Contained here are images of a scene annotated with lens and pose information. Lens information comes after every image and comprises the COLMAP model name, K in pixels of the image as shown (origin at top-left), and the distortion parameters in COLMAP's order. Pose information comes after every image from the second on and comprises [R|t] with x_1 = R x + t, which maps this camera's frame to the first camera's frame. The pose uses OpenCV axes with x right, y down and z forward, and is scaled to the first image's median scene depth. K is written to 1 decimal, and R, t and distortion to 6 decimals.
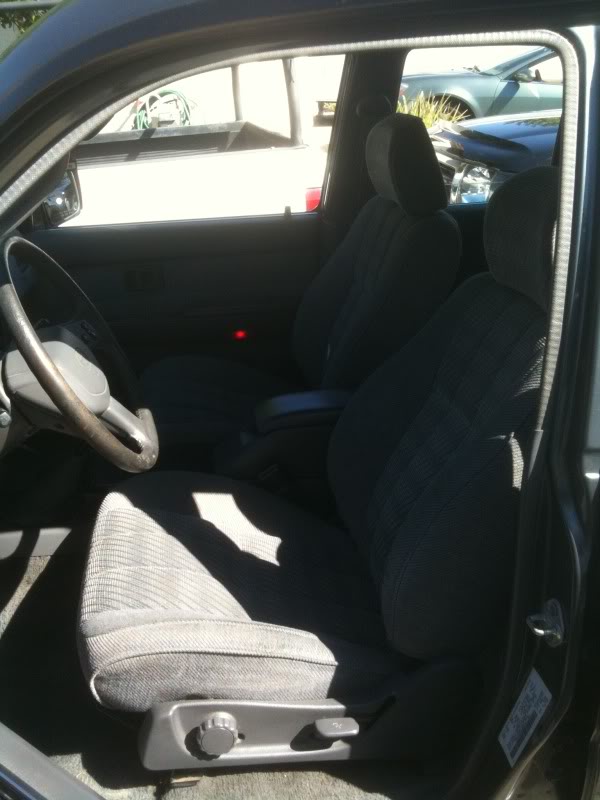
lens RADIAL K [[651.9, 0, 300.0], [0, 651.9, 400.0], [0, 0, 1]] dist [0.039440, -0.007267]
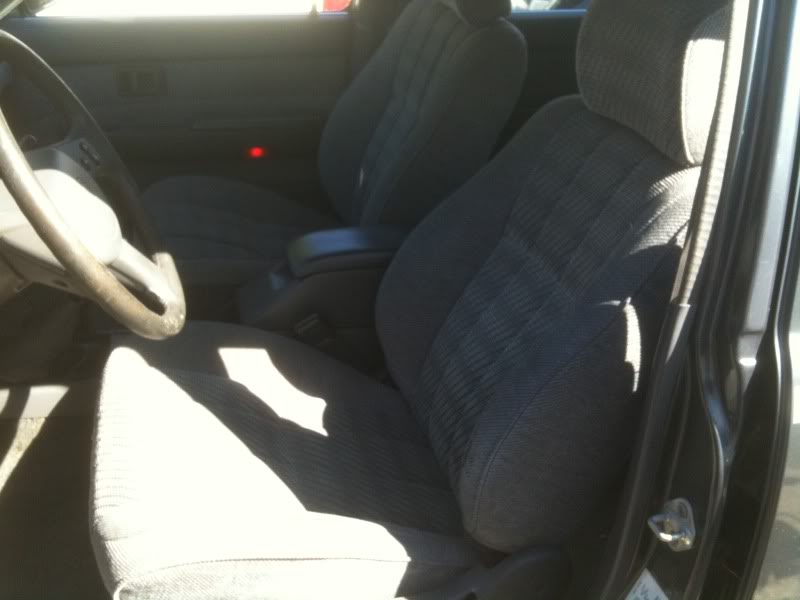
lens RADIAL K [[702.3, 0, 400.0], [0, 702.3, 300.0], [0, 0, 1]] dist [-0.005681, -0.012999]
pose [[0.992333, 0.004534, 0.123512, -0.063887], [-0.017857, 0.994101, 0.106974, -0.031457], [-0.122298, -0.108359, 0.986560, 0.118120]]
